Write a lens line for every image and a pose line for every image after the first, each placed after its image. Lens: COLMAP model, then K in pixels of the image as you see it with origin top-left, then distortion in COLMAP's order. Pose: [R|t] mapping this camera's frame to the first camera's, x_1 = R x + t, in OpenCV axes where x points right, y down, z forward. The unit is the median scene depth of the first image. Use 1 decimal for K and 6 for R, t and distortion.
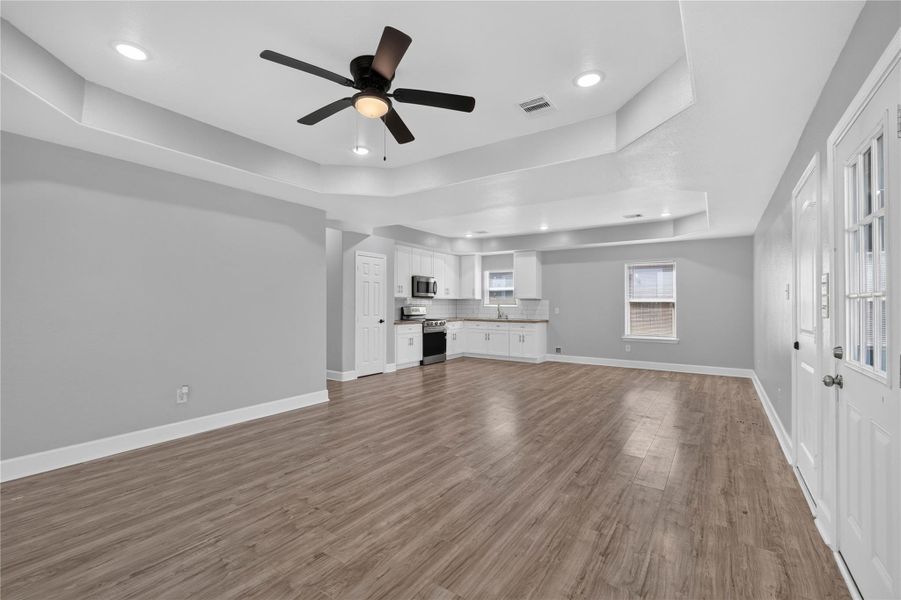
lens RADIAL K [[404.6, 0, 450.5], [0, 404.6, 300.0], [0, 0, 1]] dist [-0.001377, 0.000027]
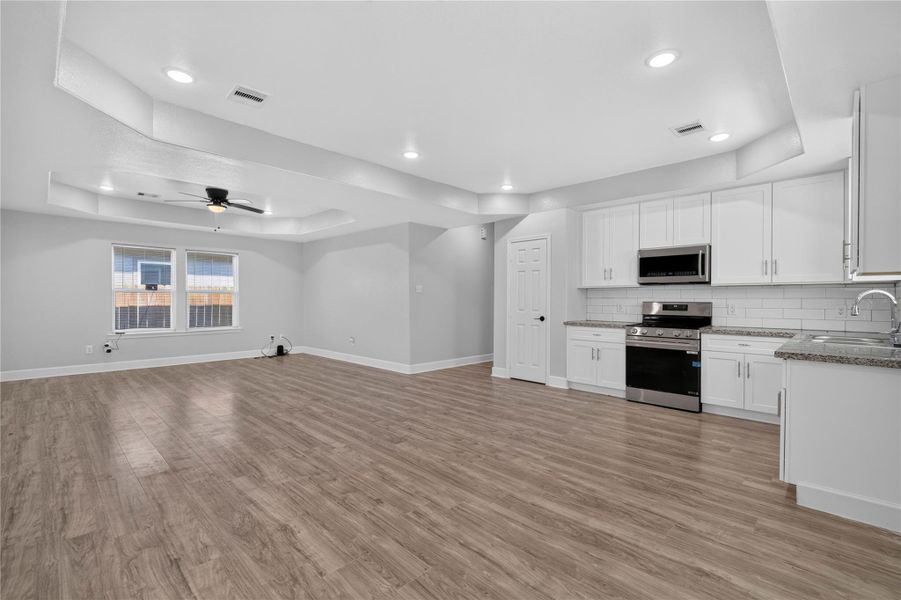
lens RADIAL K [[404.6, 0, 450.5], [0, 404.6, 300.0], [0, 0, 1]] dist [-0.001377, 0.000027]
pose [[-0.175929, 0.000495, -0.984403, 0.609893], [-0.000531, 1.000000, 0.000598, 0.015566], [0.984403, 0.000628, -0.175929, 0.920695]]
